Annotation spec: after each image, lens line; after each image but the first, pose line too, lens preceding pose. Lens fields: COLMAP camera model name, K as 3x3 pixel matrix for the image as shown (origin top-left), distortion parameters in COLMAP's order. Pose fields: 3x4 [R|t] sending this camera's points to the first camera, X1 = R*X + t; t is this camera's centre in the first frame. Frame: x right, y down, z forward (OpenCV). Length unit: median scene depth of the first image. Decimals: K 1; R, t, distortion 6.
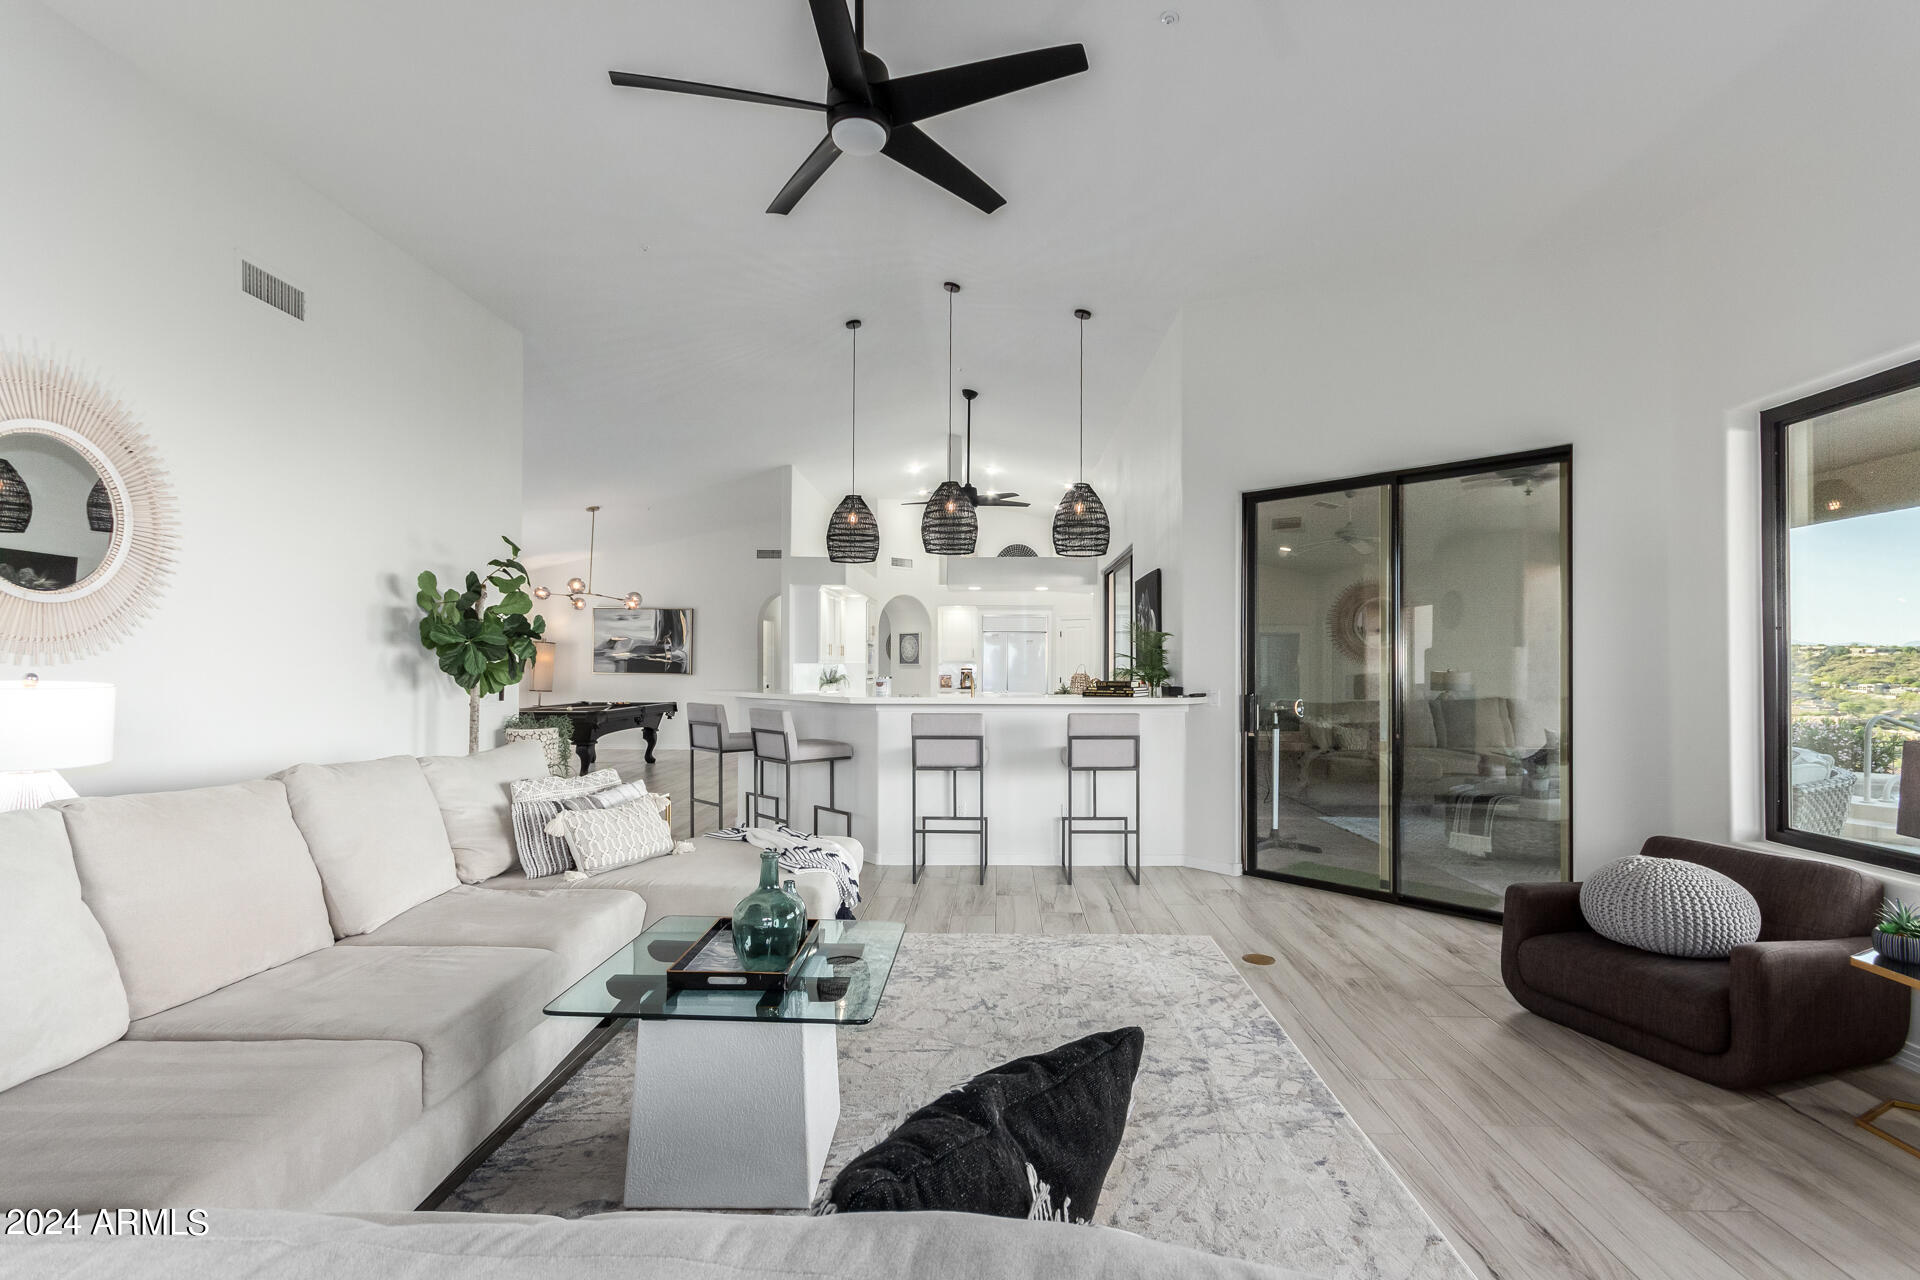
lens RADIAL K [[872.6, 0, 977.3], [0, 872.6, 650.2], [0, 0, 1]] dist [0.006302, 0.000639]
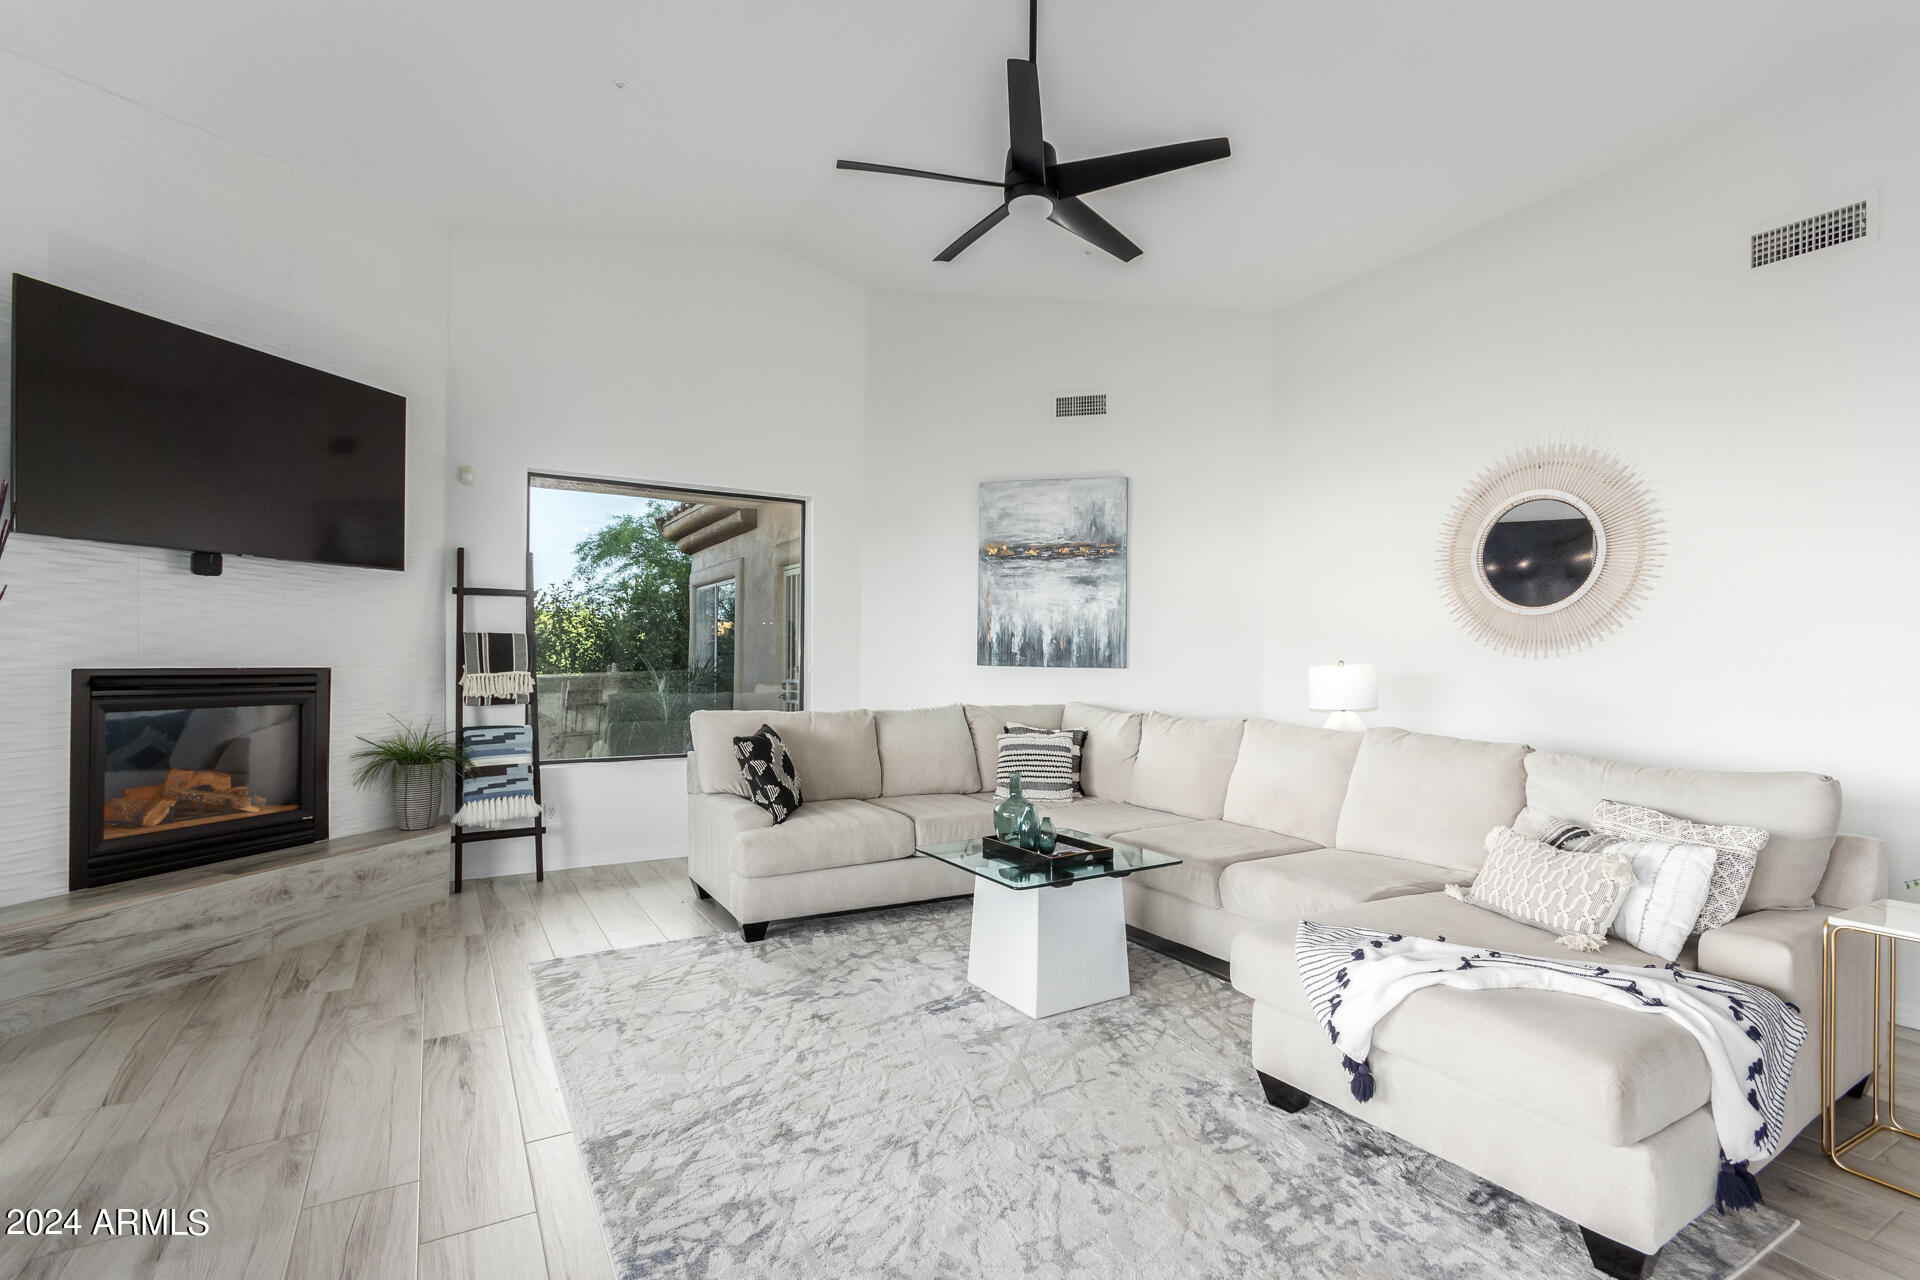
lens RADIAL K [[887.6, 0, 960.0], [0, 887.6, 640.0], [0, 0, 1]] dist [-0.000330, 0.000004]
pose [[-0.846682, -0.024401, -0.531539, 0.323864], [-0.004834, 0.999259, -0.038173, 0.029721], [0.532077, -0.029751, -0.846173, 1.091544]]
